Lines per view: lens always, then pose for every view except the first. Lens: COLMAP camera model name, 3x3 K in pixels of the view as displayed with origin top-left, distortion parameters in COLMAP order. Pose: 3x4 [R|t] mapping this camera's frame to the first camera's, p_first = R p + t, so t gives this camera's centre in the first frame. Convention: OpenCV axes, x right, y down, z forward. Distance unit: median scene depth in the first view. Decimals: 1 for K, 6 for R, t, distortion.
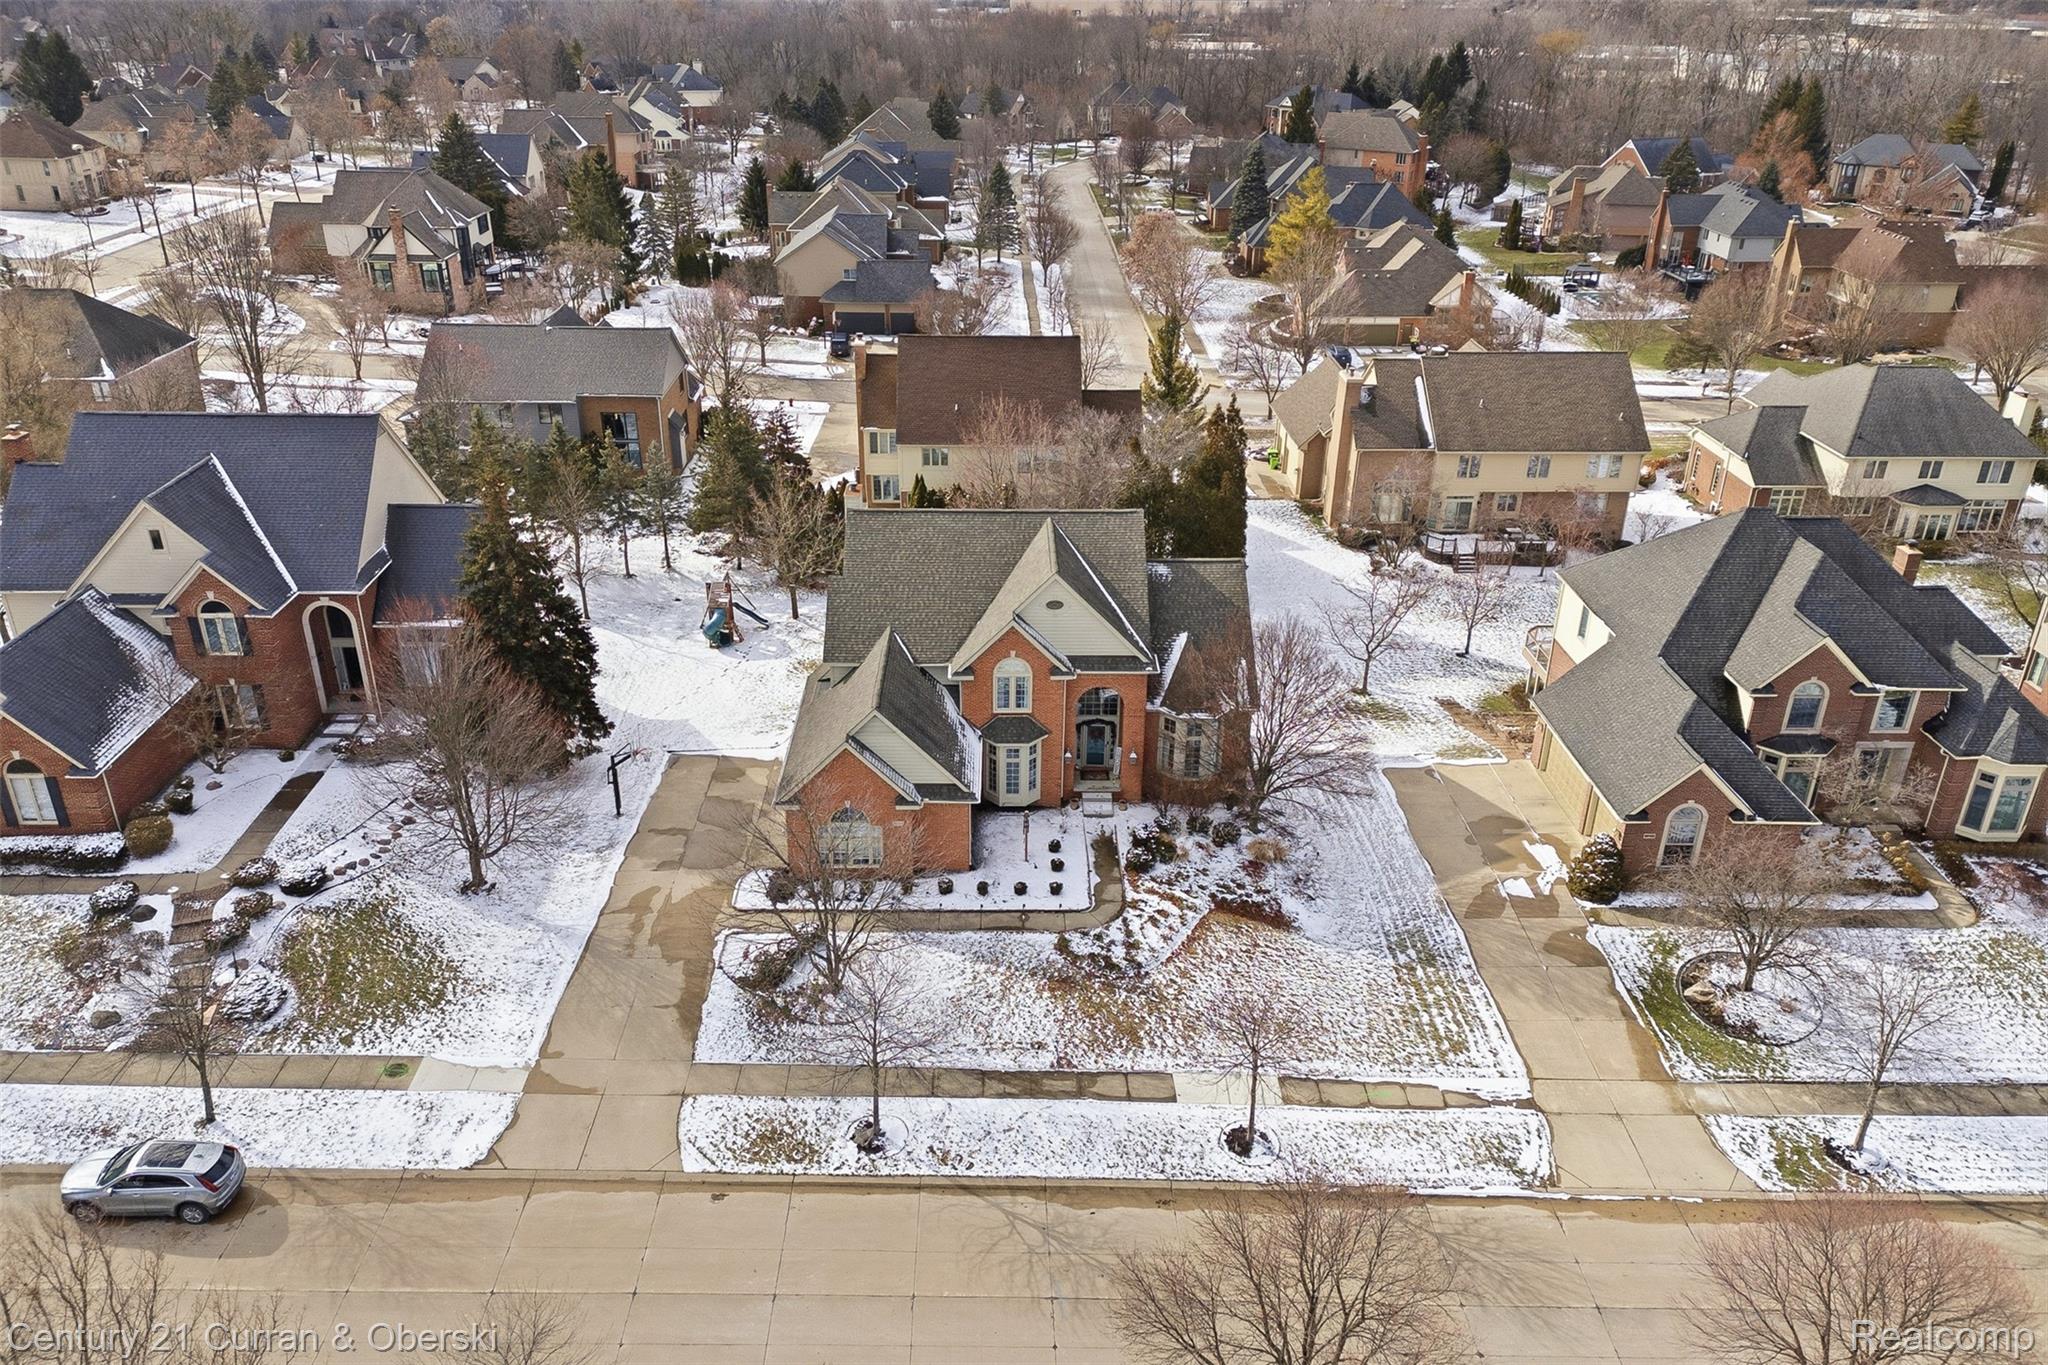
lens RADIAL K [[1500.9, 0, 1021.5], [0, 1500.9, 658.8], [0, 0, 1]] dist [0.061284, -0.078009]
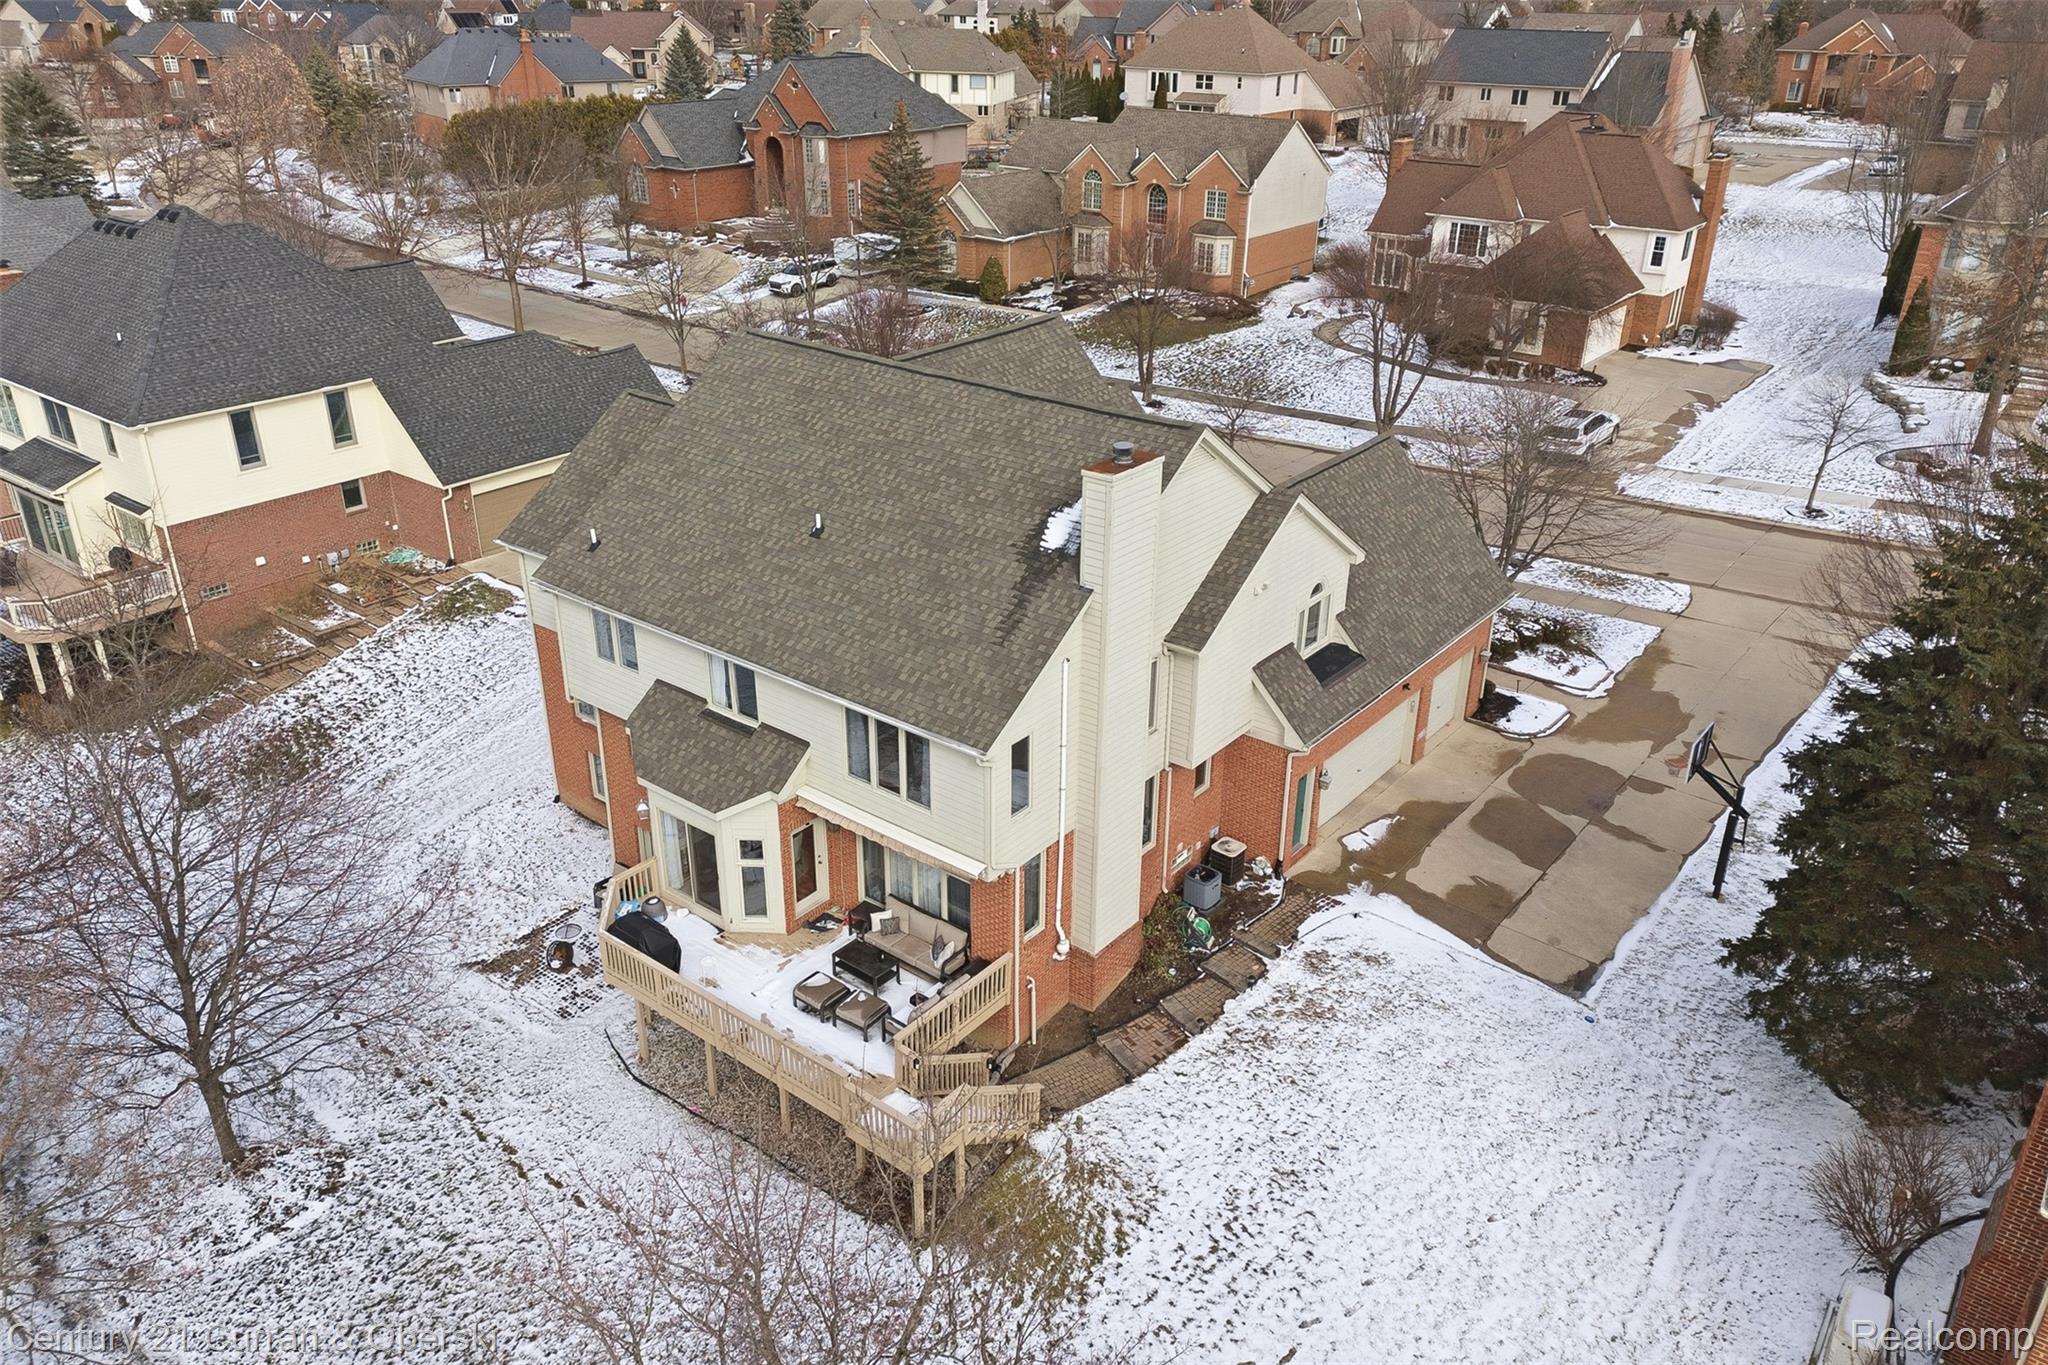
lens RADIAL K [[1500.9, 0, 1021.5], [0, 1500.9, 658.8], [0, 0, 1]] dist [0.061284, -0.078009]
pose [[-0.773455, -0.282200, 0.567565, -0.389365], [0.254218, 0.682142, 0.685606, -0.417471], [-0.580638, 0.674571, -0.455866, 1.449308]]
